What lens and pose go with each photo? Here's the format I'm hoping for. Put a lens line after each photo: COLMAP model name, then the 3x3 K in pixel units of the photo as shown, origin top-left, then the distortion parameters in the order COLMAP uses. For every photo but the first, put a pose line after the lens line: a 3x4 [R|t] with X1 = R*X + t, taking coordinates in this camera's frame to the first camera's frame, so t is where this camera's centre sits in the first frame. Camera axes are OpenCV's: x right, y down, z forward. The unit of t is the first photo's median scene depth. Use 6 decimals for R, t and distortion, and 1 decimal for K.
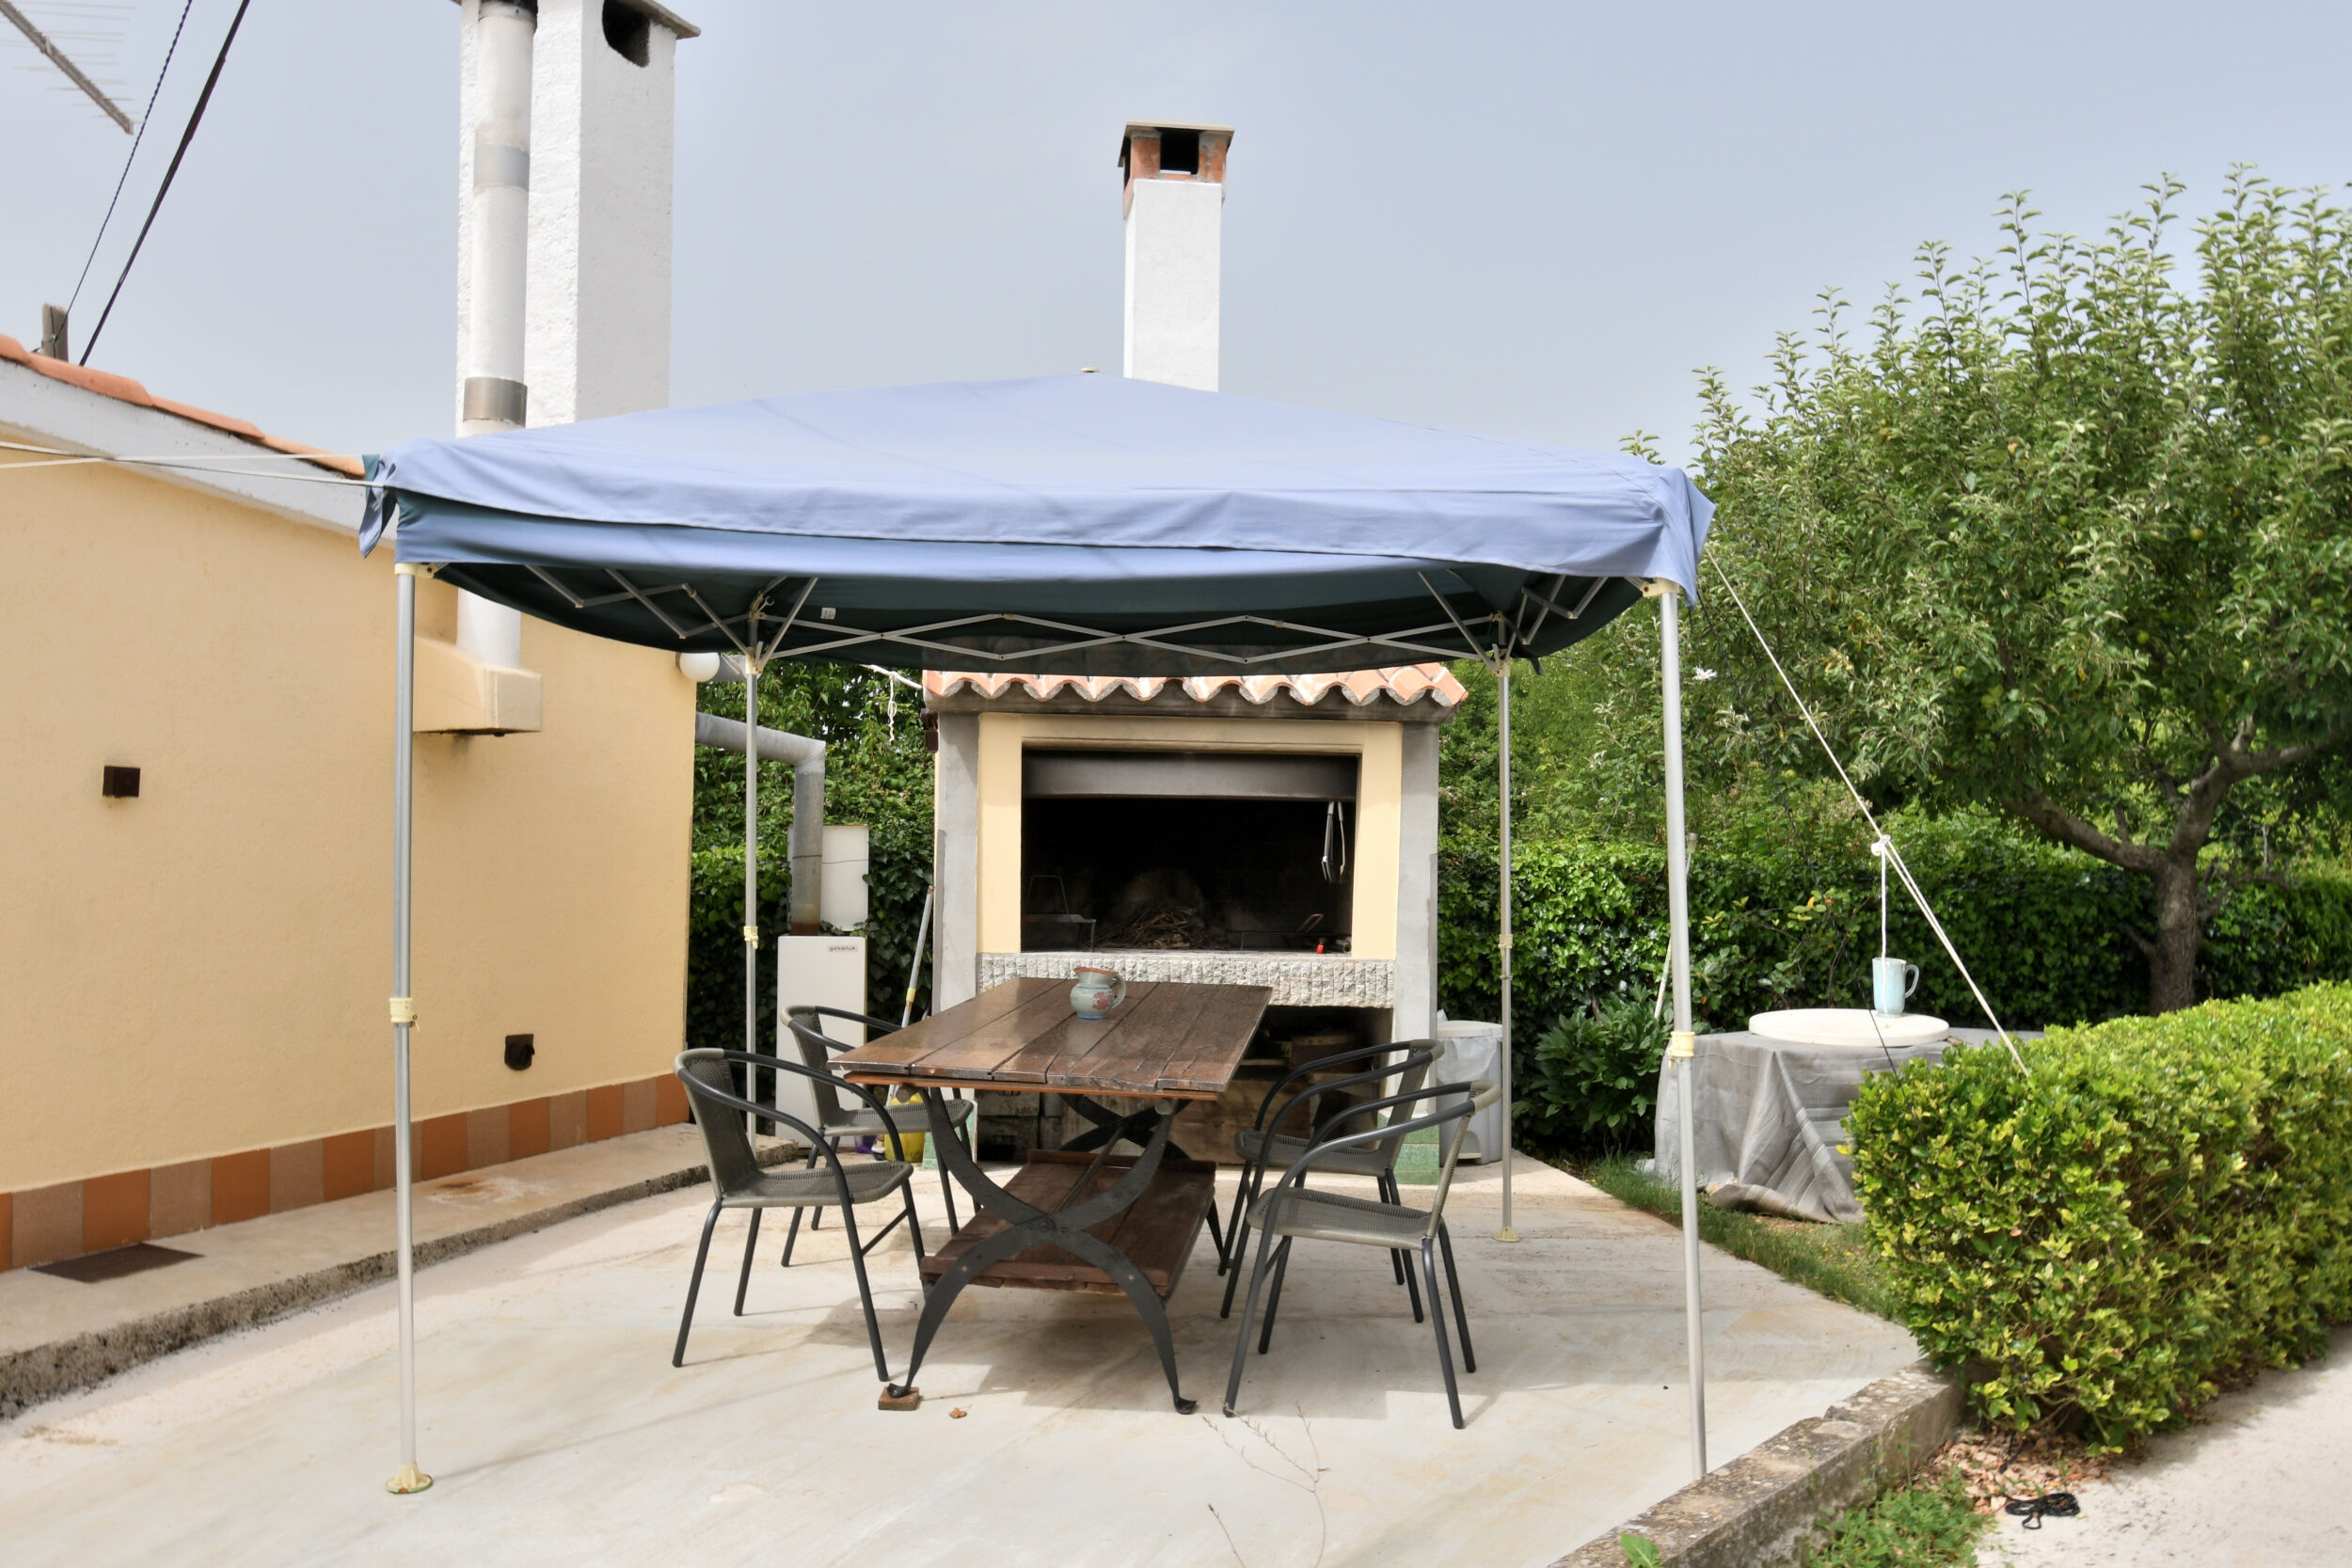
lens RADIAL K [[1864.6, 0, 1176.0], [0, 1864.6, 784.0], [0, 0, 1]] dist [-0.008560, -0.005274]
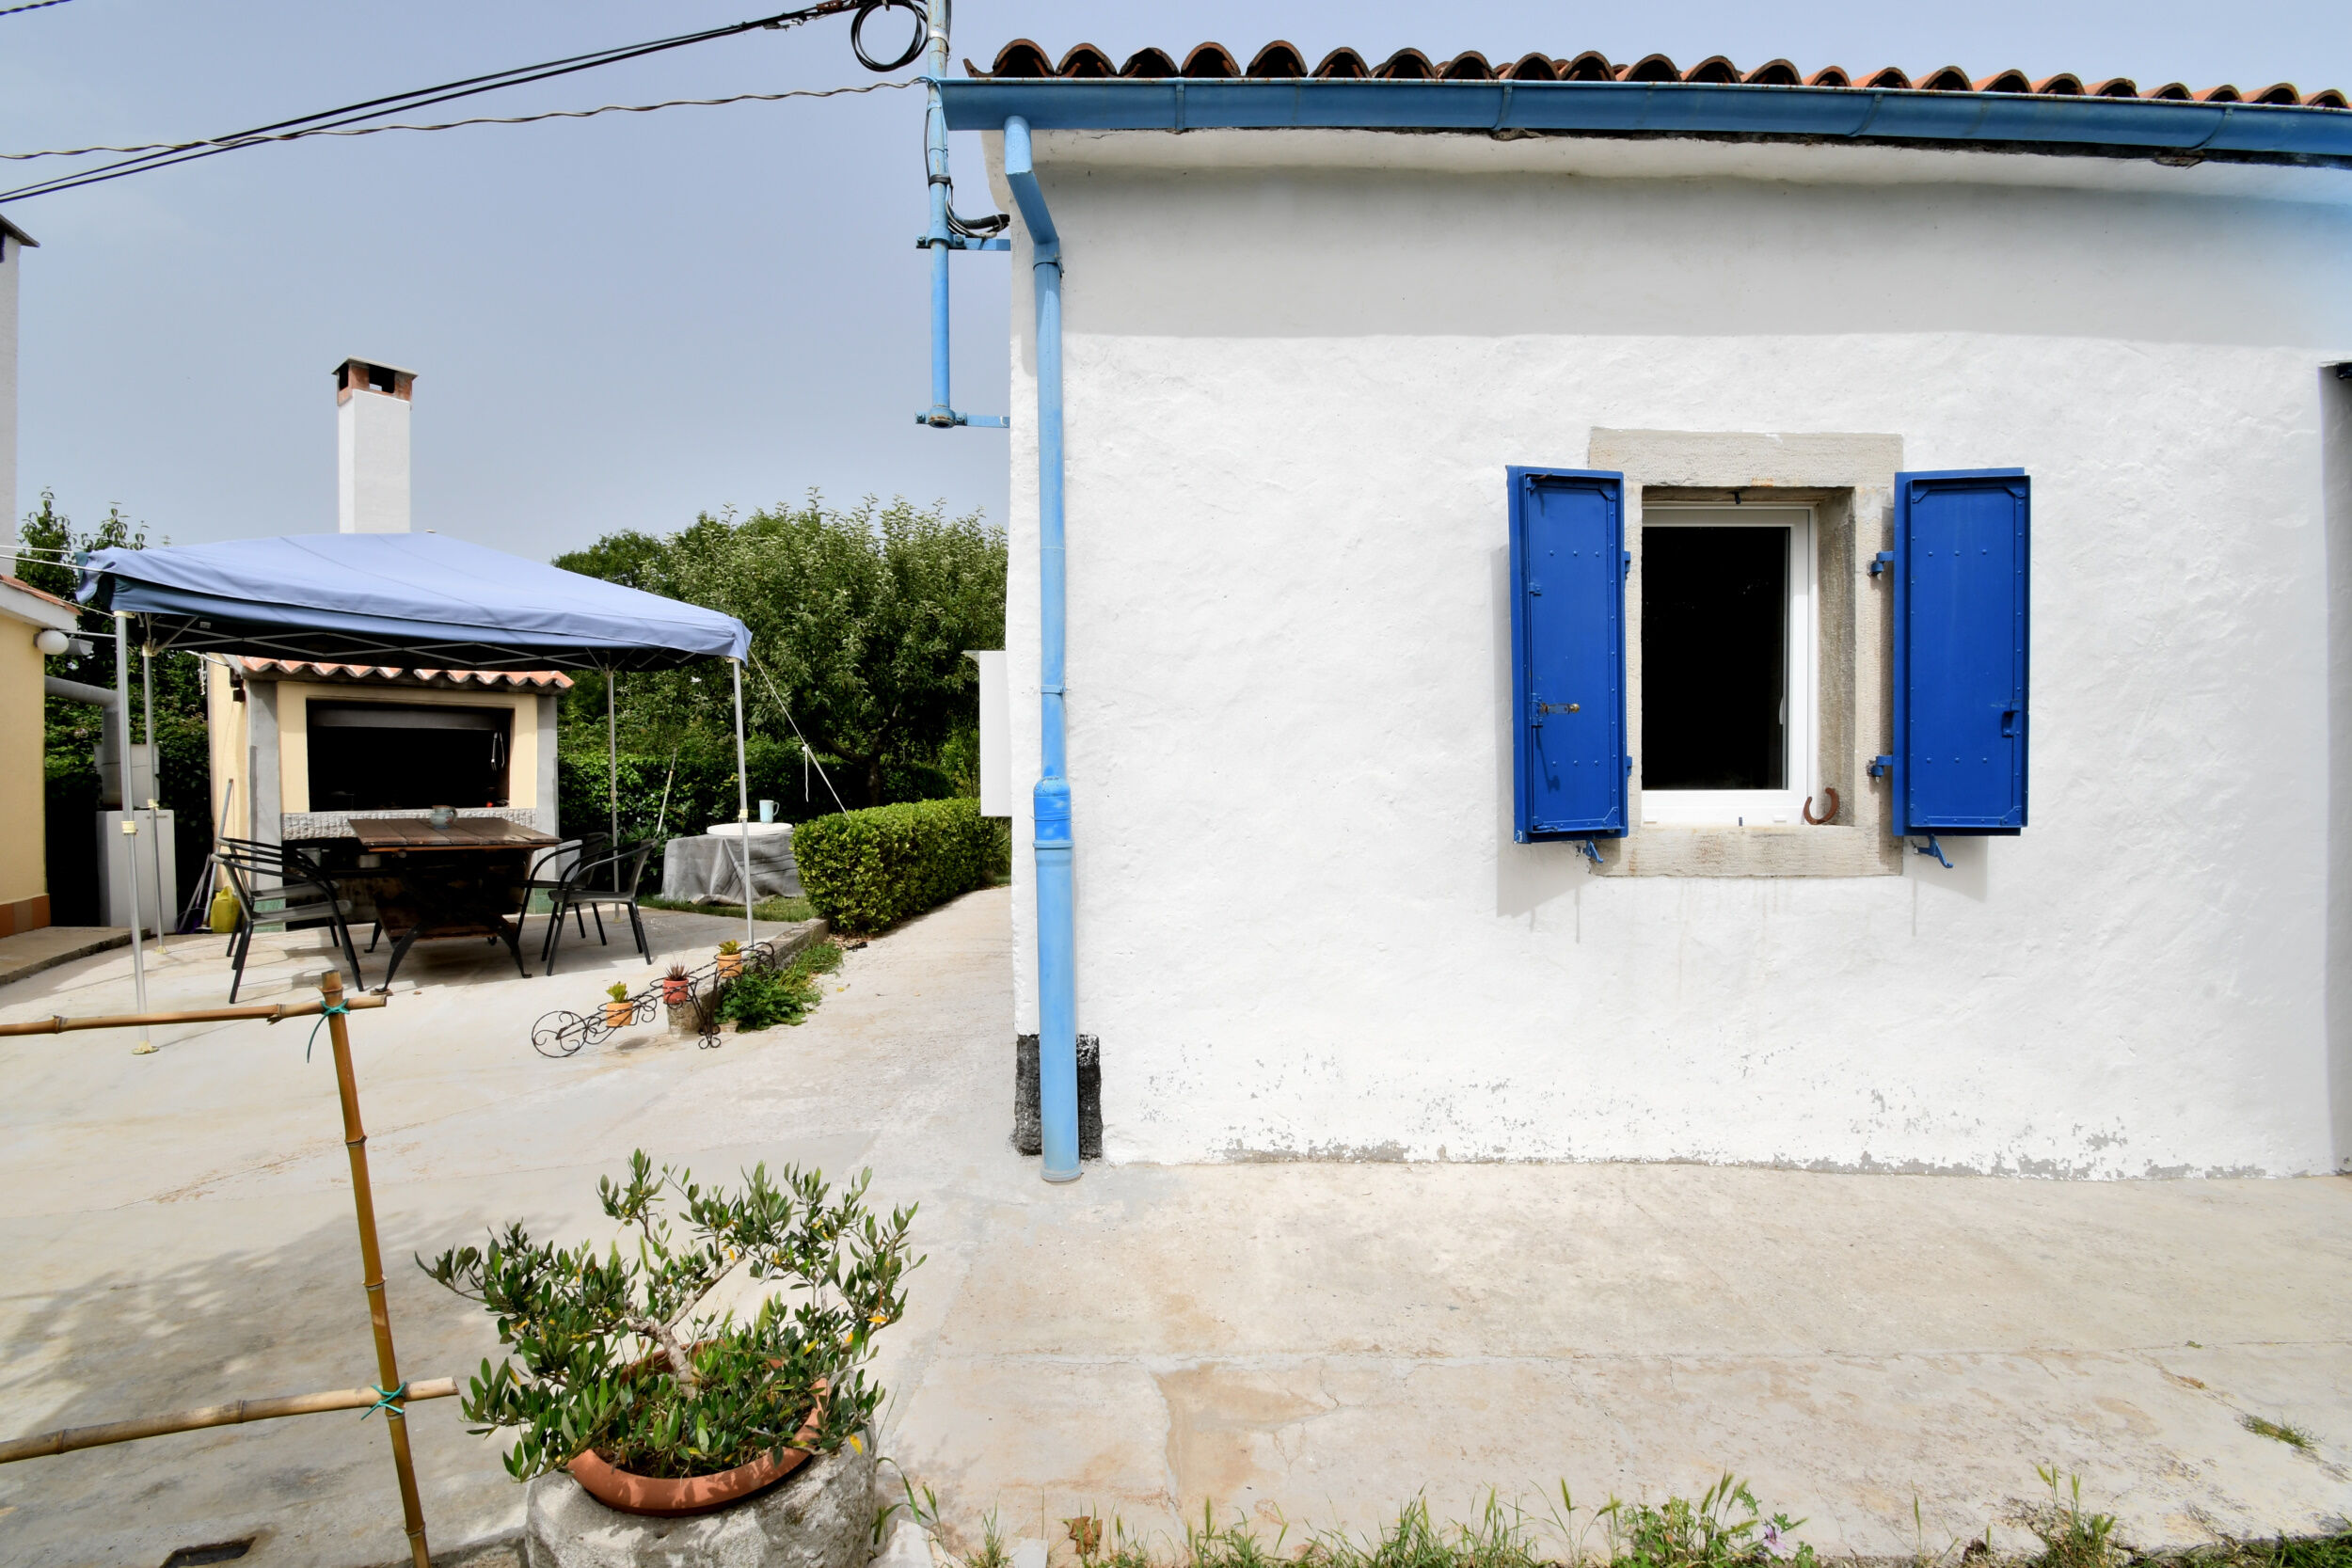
lens RADIAL K [[1022.0, 0, 1176.0], [0, 1022.0, 784.0], [0, 0, 1]] dist [0.028363, -0.022579]
pose [[0.695320, -0.025465, 0.718249, -0.220419], [-0.013612, 0.998726, 0.048586, 0.000993], [-0.718571, -0.043560, 0.694088, -0.330215]]
